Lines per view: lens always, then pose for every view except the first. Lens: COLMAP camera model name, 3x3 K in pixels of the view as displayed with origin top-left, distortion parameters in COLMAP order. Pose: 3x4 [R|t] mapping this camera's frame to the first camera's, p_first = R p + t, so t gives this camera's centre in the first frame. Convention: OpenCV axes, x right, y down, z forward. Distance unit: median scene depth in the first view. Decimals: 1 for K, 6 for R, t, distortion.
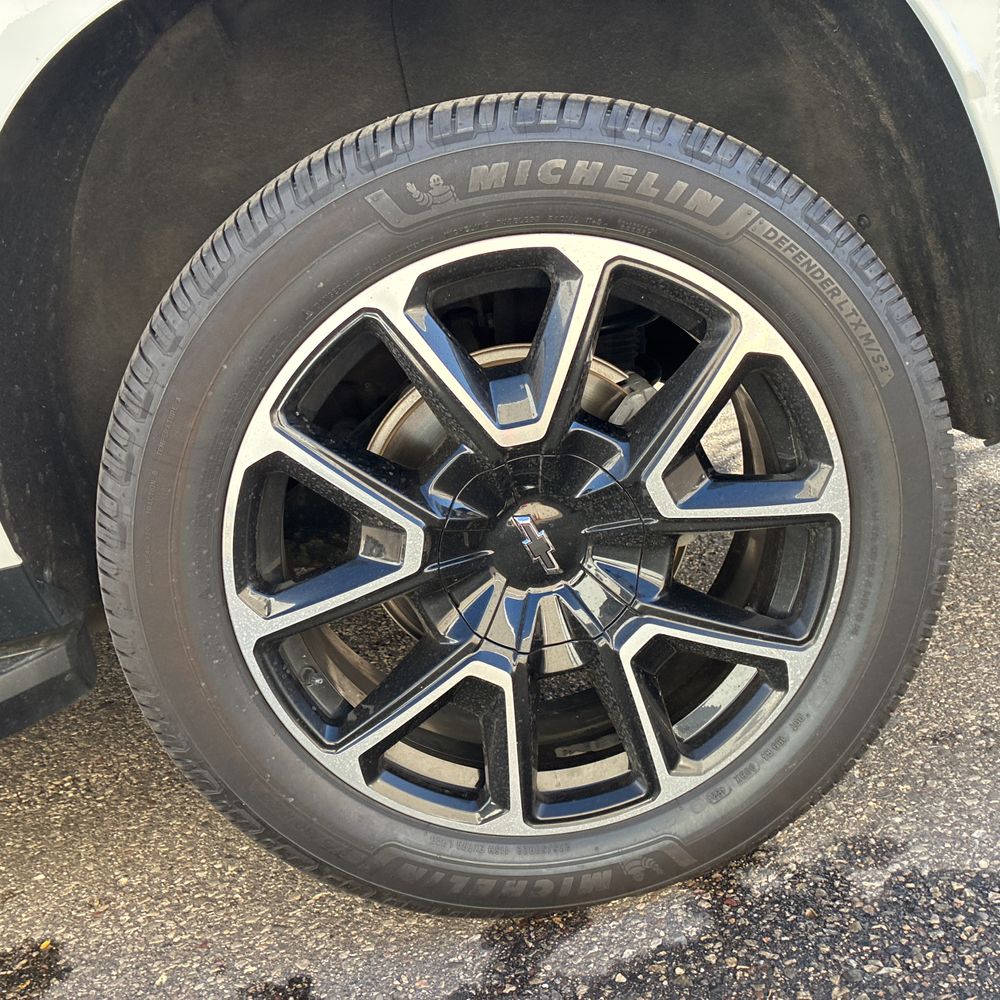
lens RADIAL K [[1036.1, 0, 515.2], [0, 1036.1, 471.0], [0, 0, 1]] dist [0.024307, -0.017914]
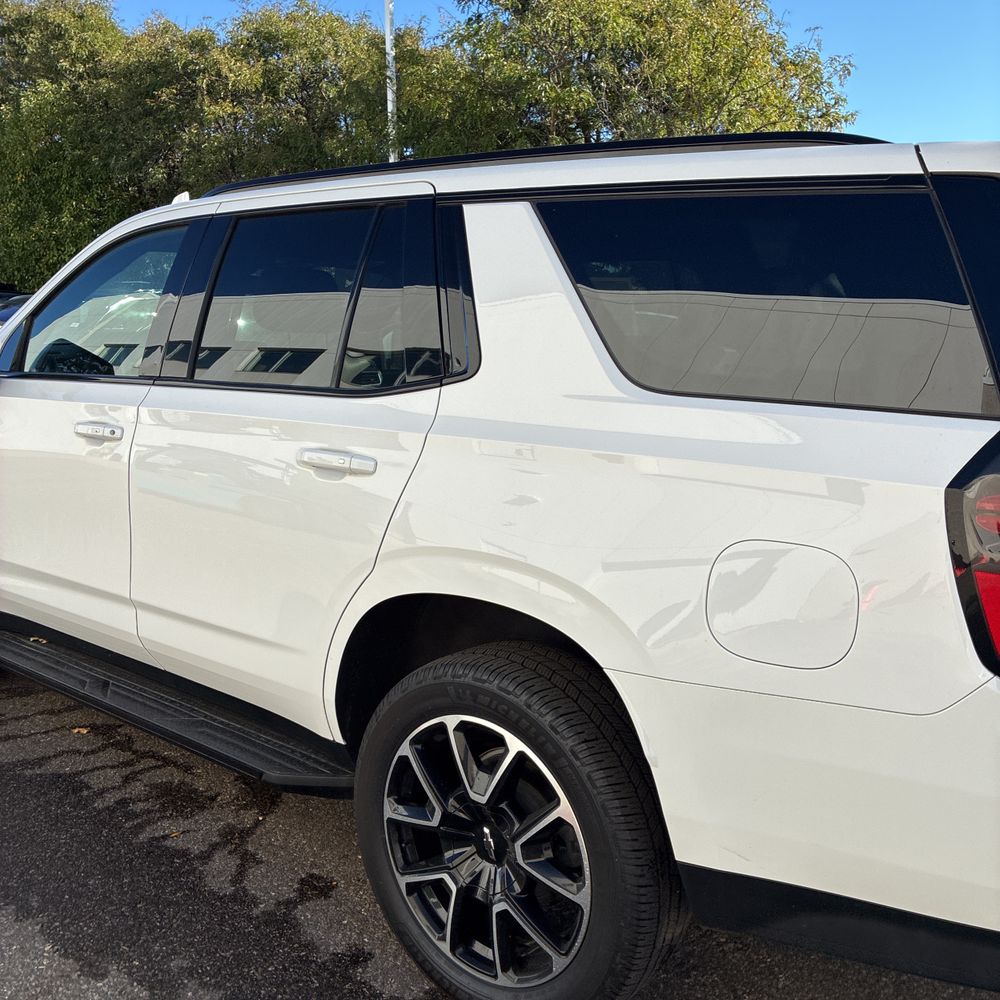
lens RADIAL K [[1037.2, 0, 501.0], [0, 1037.2, 523.9], [0, 0, 1]] dist [0.052640, 0.003470]
pose [[0.678681, 0.336055, -0.653038, 1.317492], [-0.356054, 0.928245, 0.107642, -0.846541], [0.642353, 0.159462, 0.749636, -0.815330]]
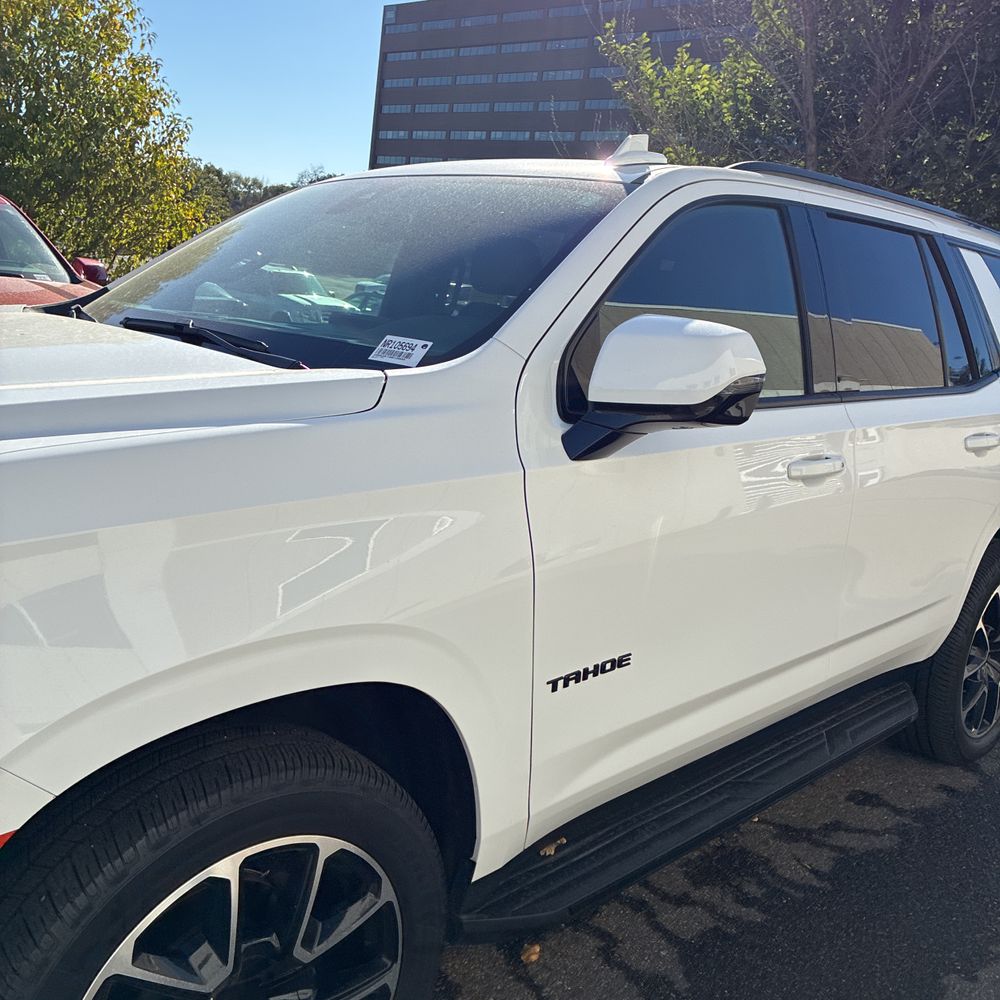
lens RADIAL K [[1020.8, 0, 503.9], [0, 1020.8, 489.7], [0, 0, 1]] dist [0.025185, -0.000788]
pose [[0.745345, 0.130795, 0.653723, -3.790861], [-0.048581, 0.988615, -0.142409, 0.096661], [-0.664907, 0.074386, 0.743213, -0.634118]]
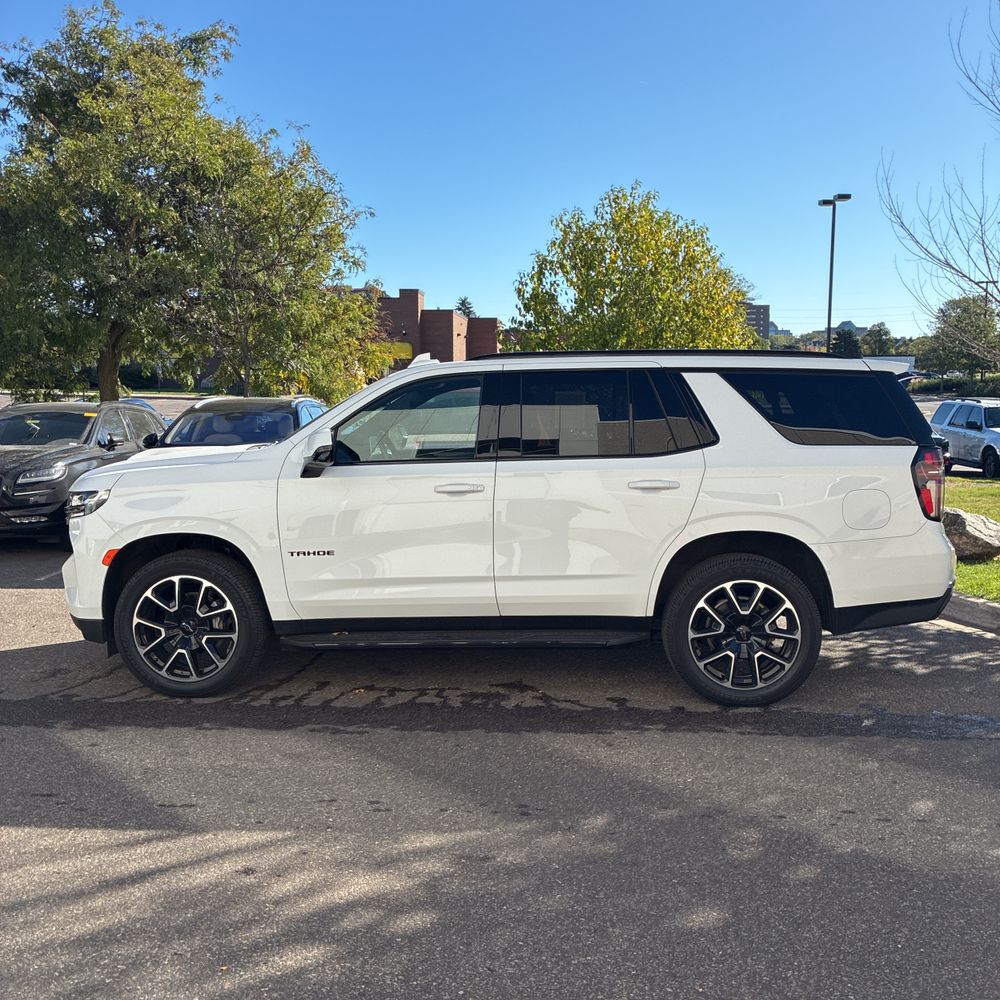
lens RADIAL K [[1020.8, 0, 503.9], [0, 1020.8, 489.7], [0, 0, 1]] dist [0.025185, -0.000788]
pose [[0.971000, 0.193718, -0.140113, -0.605258], [-0.215931, 0.962169, -0.166145, 0.520376], [0.102627, 0.191582, 0.976096, -4.640774]]
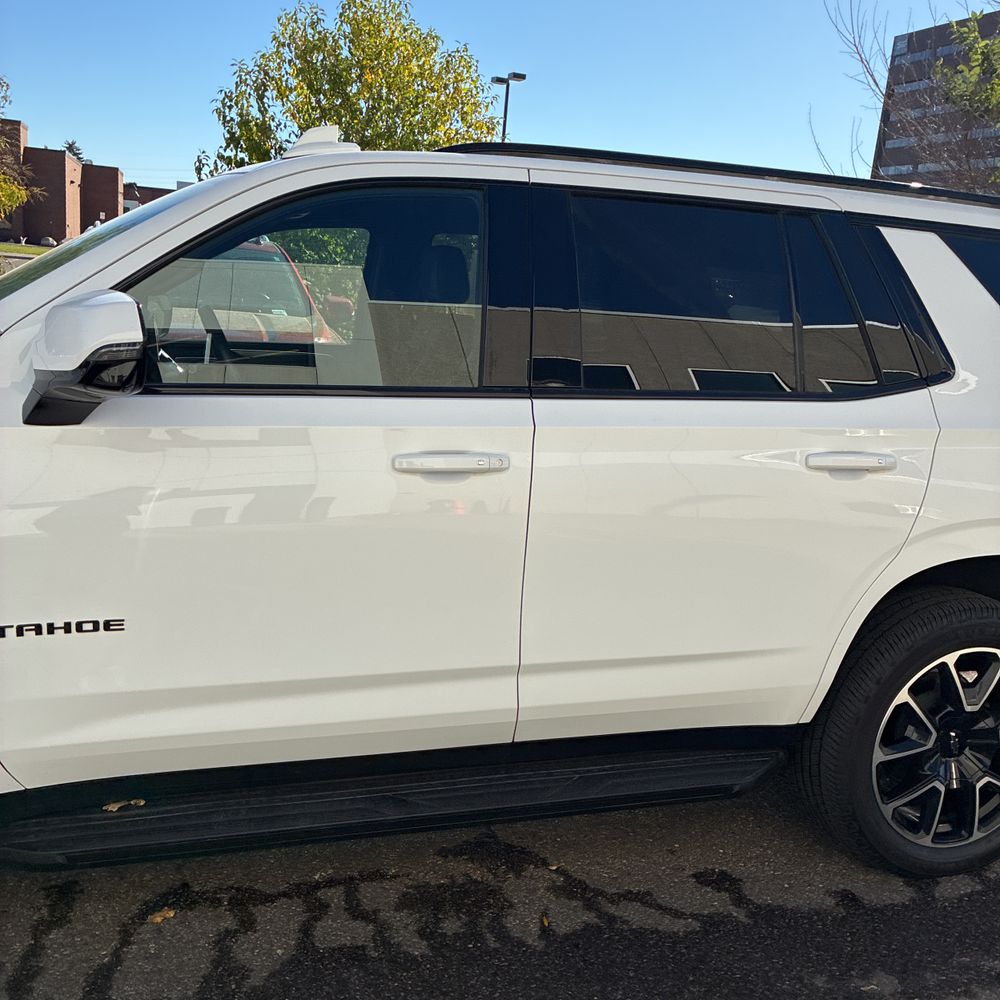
lens RADIAL K [[1025.9, 0, 500.3], [0, 1025.9, 495.7], [0, 0, 1]] dist [0.006858, 0.028019]
pose [[0.949390, 0.209146, 0.234344, -2.028388], [-0.184127, 0.975020, -0.124231, -0.011893], [-0.254472, 0.074795, 0.964183, -1.519987]]
